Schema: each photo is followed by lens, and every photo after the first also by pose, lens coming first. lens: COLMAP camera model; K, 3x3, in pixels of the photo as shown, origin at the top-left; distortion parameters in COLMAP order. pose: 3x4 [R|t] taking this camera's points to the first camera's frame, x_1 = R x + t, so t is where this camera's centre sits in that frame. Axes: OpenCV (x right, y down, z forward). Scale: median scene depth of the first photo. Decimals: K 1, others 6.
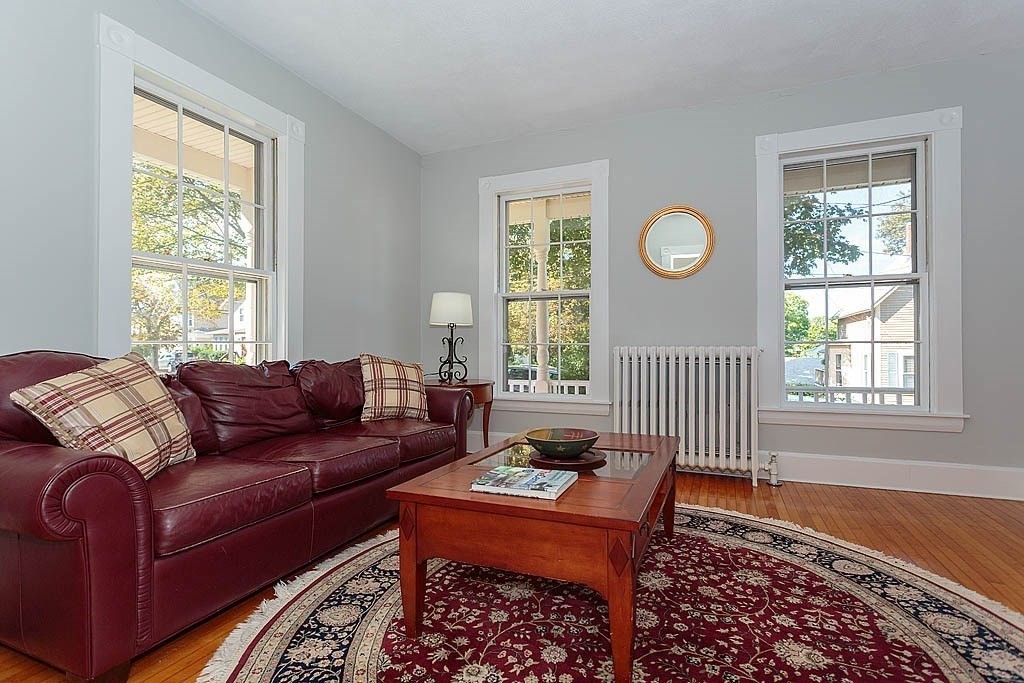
lens RADIAL K [[494.7, 0, 512.4], [0, 494.7, 341.9], [0, 0, 1]] dist [0.000756, 0.001160]
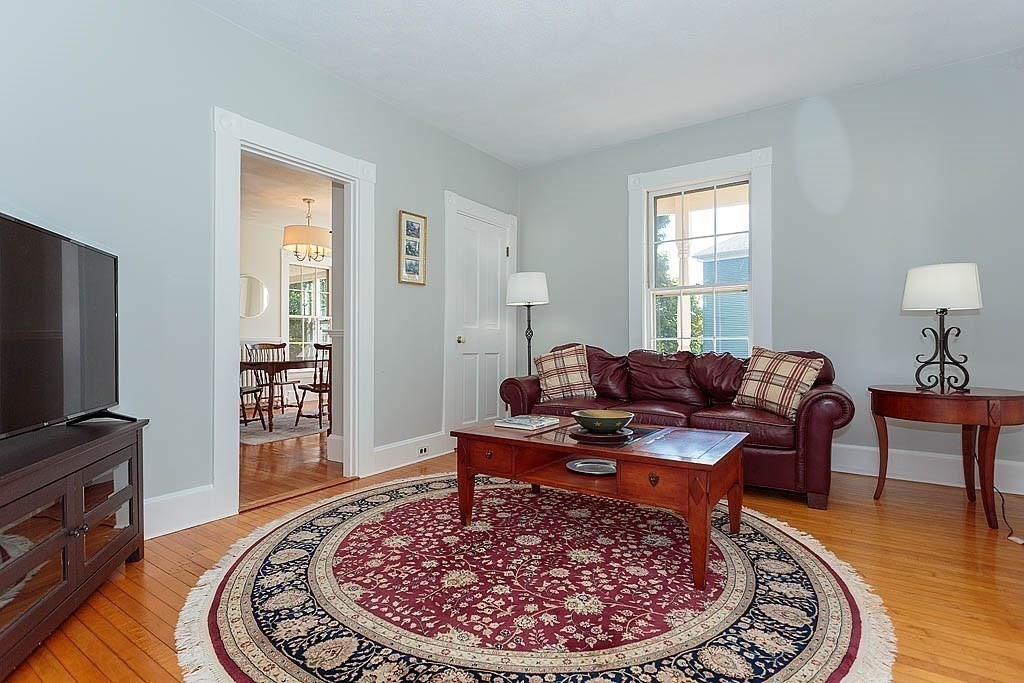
lens RADIAL K [[494.7, 0, 508.6], [0, 494.7, 343.9], [0, 0, 1]] dist [0.000756, 0.001160]
pose [[-0.214337, 0.005117, -0.976746, 1.388942], [0.013281, 0.999909, 0.002324, 0.009101], [0.976669, -0.012474, -0.214386, 1.076917]]
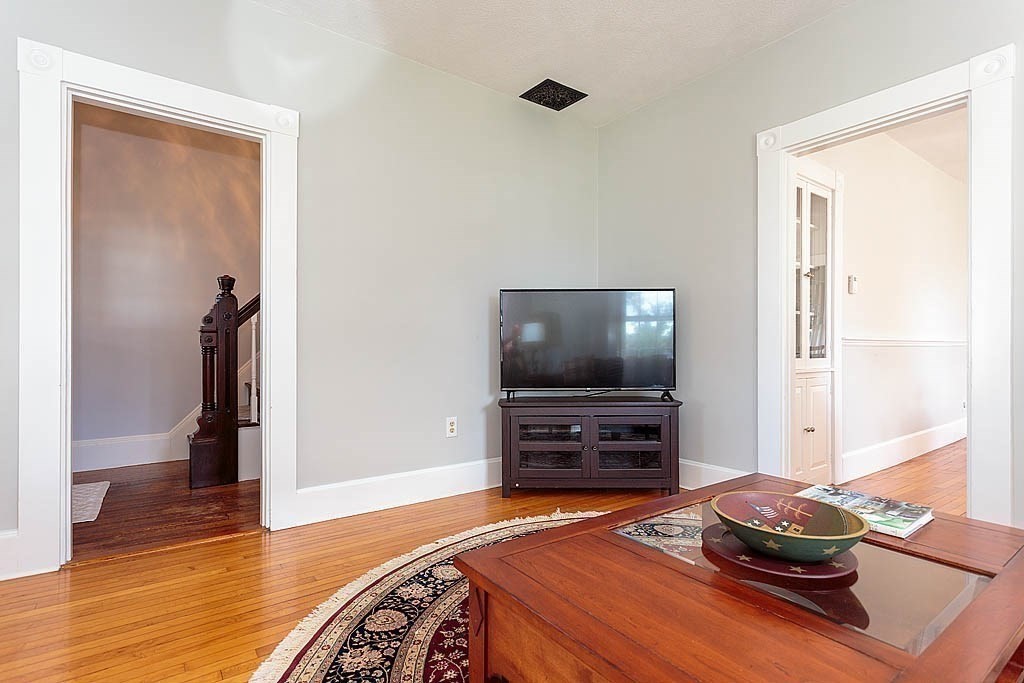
lens RADIAL K [[494.7, 0, 513.9], [0, 494.7, 343.5], [0, 0, 1]] dist [0.000756, 0.001160]
pose [[-0.856646, 0.007454, 0.515851, 0.075402], [-0.001049, 0.999868, -0.016190, 0.007258], [-0.515904, -0.014410, -0.856525, 1.692323]]
